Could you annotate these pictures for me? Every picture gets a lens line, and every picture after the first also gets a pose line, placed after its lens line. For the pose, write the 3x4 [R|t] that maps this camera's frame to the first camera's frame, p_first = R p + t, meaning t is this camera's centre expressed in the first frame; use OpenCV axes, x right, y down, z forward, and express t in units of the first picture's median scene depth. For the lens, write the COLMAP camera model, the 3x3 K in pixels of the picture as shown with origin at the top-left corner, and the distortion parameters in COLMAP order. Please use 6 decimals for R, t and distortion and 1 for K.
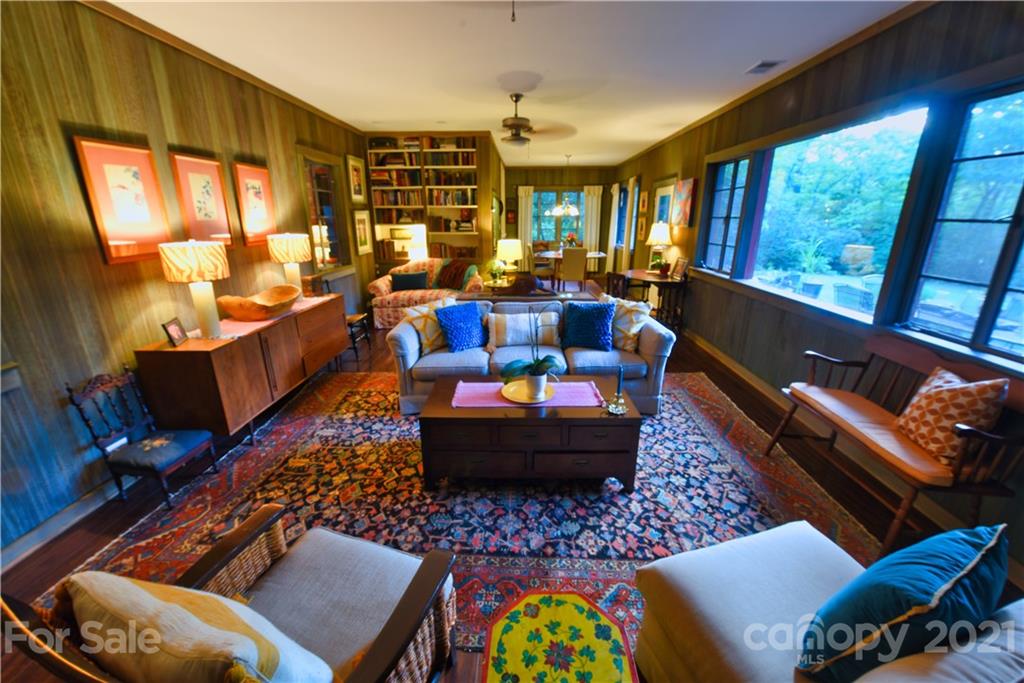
lens RADIAL K [[396.6, 0, 516.0], [0, 396.6, 344.2], [0, 0, 1]] dist [-0.012791, -0.000229]
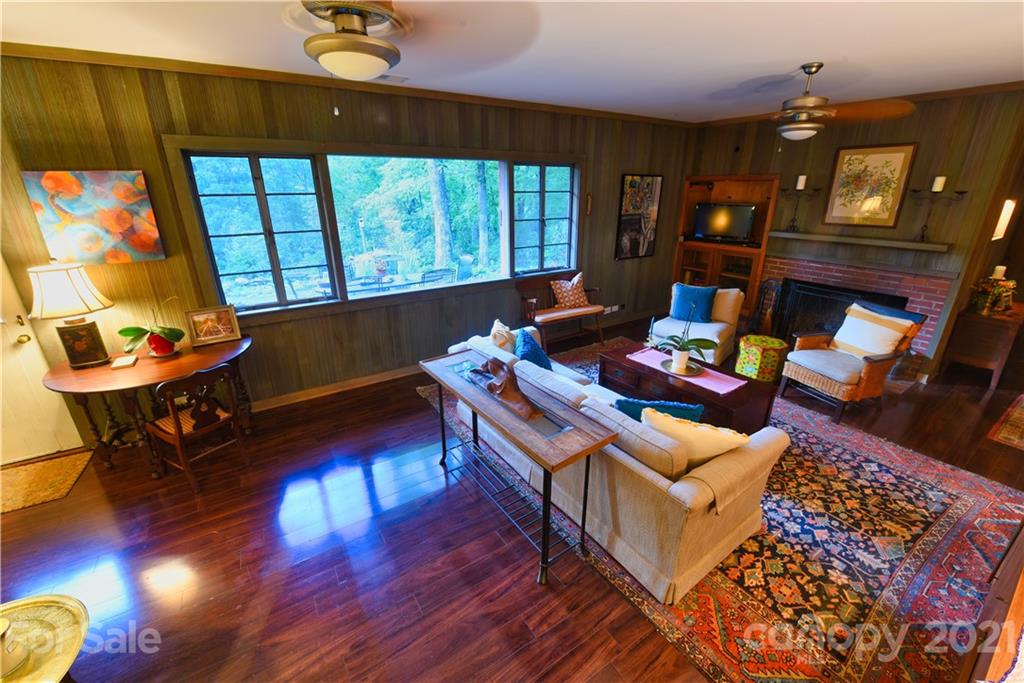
lens RADIAL K [[413.2, 0, 512.0], [0, 413.2, 341.5], [0, 0, 1]] dist [-0.014524, -0.000109]
pose [[-0.565025, -0.284505, 0.774470, -0.473494], [0.255978, 0.831903, 0.492355, -0.531079], [-0.784361, 0.476440, -0.397219, 1.339913]]
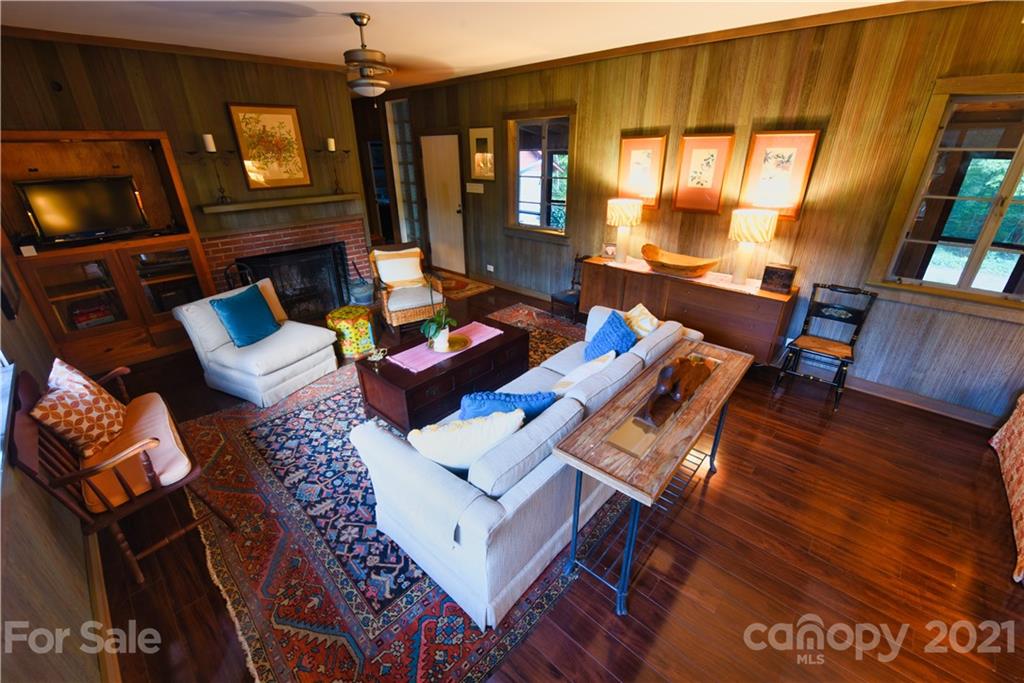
lens RADIAL K [[413.6, 0, 510.8], [0, 413.6, 343.2], [0, 0, 1]] dist [-0.007206, -0.000454]
pose [[-0.670537, 0.321133, -0.668770, 0.527573], [-0.217504, 0.776748, 0.591062, -0.475139], [0.709275, 0.541789, -0.450991, 1.186888]]
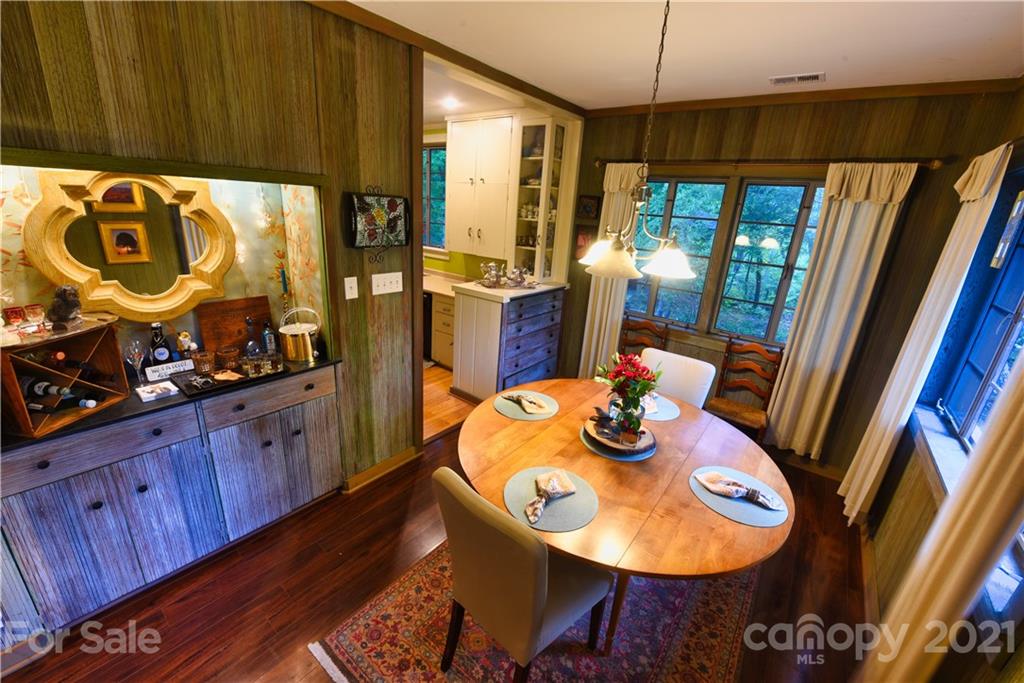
lens RADIAL K [[396.6, 0, 516.0], [0, 396.6, 344.2], [0, 0, 1]] dist [-0.012791, -0.000229]
pose [[0.793571, 0.251035, -0.554280, 0.511222], [-0.249355, 0.965095, 0.080090, -0.694454], [0.555038, 0.074656, 0.828468, 1.865108]]
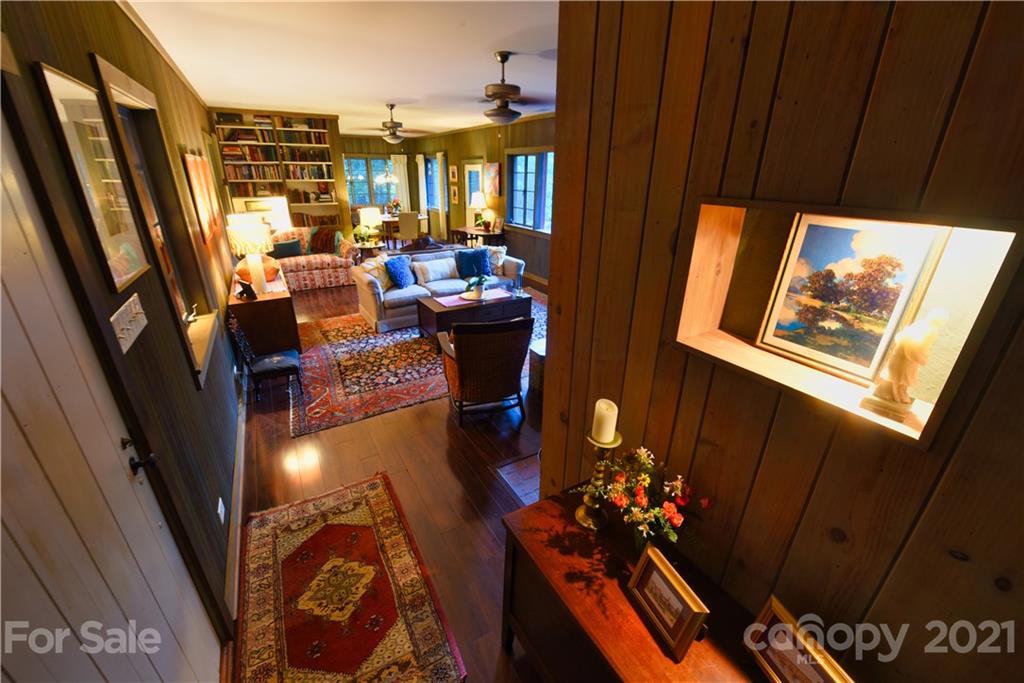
lens RADIAL K [[396.6, 0, 516.0], [0, 396.6, 344.2], [0, 0, 1]] dist [-0.012791, -0.000229]
pose [[0.845886, -0.202325, 0.493500, -0.544421], [0.151122, 0.978258, 0.142035, 0.073378], [-0.511507, -0.045567, 0.858070, -0.517475]]
